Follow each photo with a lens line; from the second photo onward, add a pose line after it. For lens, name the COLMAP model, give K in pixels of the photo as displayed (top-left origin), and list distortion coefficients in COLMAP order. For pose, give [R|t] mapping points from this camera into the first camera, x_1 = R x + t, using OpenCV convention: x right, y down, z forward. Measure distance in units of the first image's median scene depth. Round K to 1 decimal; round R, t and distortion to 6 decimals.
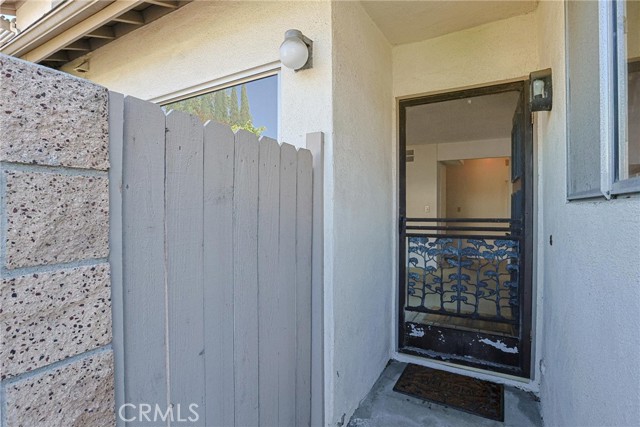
lens RADIAL K [[316.5, 0, 321.0], [0, 316.5, 213.1], [0, 0, 1]] dist [-0.044277, 0.012270]
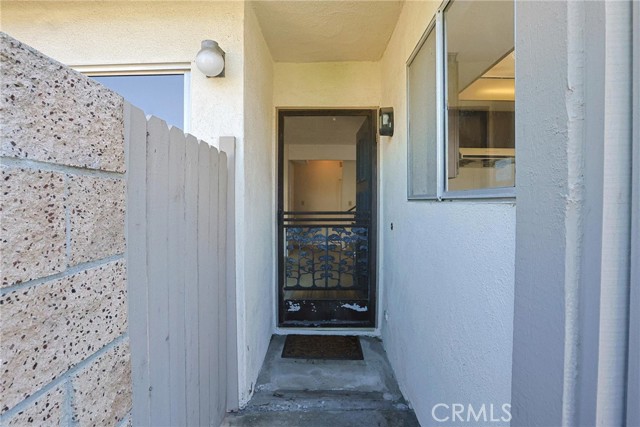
lens RADIAL K [[316.5, 0, 313.7], [0, 316.5, 210.7], [0, 0, 1]] dist [-0.044277, 0.012270]
pose [[0.880412, -0.008753, 0.474129, -0.265945], [0.001517, 0.999877, 0.015641, -0.009434], [-0.474207, -0.013052, 0.880317, -0.118321]]
